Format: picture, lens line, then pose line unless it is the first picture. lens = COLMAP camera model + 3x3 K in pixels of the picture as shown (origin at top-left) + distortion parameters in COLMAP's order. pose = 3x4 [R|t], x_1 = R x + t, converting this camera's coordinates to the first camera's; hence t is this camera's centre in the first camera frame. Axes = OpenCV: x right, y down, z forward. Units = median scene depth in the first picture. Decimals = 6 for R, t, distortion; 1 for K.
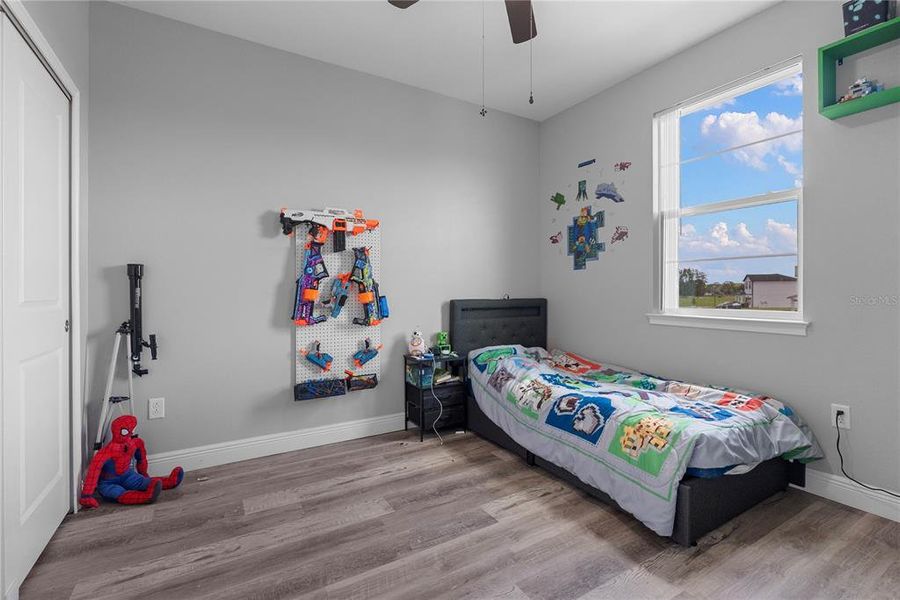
lens RADIAL K [[401.0, 0, 453.4], [0, 401.0, 295.0], [0, 0, 1]] dist [-0.002506, -0.000354]
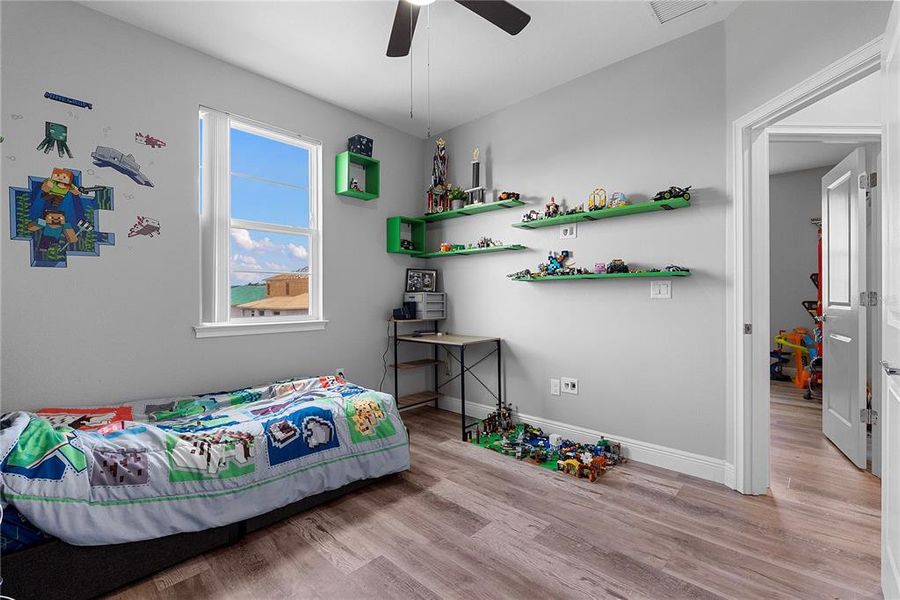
lens RADIAL K [[401.7, 0, 450.0], [0, 401.7, 300.0], [0, 0, 1]] dist [0.000562, 0.000166]
pose [[-0.270033, -0.005537, 0.962835, -0.541981], [0.016602, 0.999808, 0.010406, -0.013180], [-0.962708, 0.018795, -0.269889, 0.732313]]
